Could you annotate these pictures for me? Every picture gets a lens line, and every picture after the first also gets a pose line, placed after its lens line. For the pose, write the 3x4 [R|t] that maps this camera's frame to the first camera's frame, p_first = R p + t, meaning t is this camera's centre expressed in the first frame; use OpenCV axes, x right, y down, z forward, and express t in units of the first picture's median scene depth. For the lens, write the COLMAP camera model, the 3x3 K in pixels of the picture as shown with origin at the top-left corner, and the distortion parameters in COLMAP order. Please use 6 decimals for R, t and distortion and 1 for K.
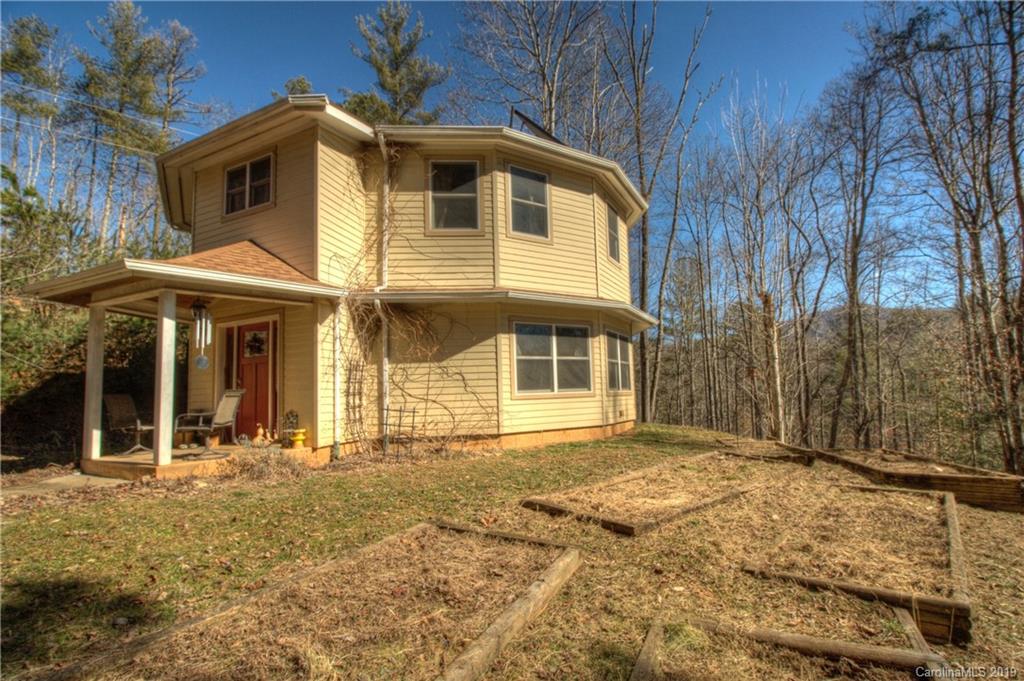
lens RADIAL K [[478.7, 0, 509.2], [0, 478.7, 350.6], [0, 0, 1]] dist [-0.001440, -0.012113]
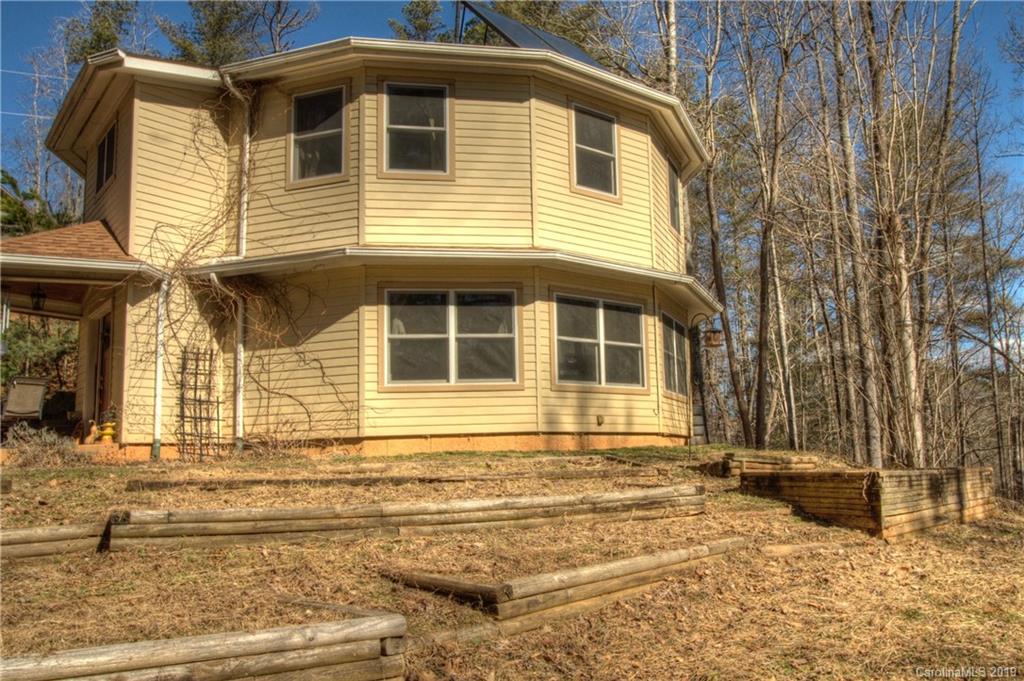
lens RADIAL K [[776.3, 0, 537.8], [0, 776.3, 348.1], [0, 0, 1]] dist [0.006913, -0.000127]
pose [[0.923653, -0.048159, -0.380192, 0.690705], [0.034002, 0.998458, -0.043870, 0.093940], [0.381718, 0.027593, 0.923867, -0.028549]]
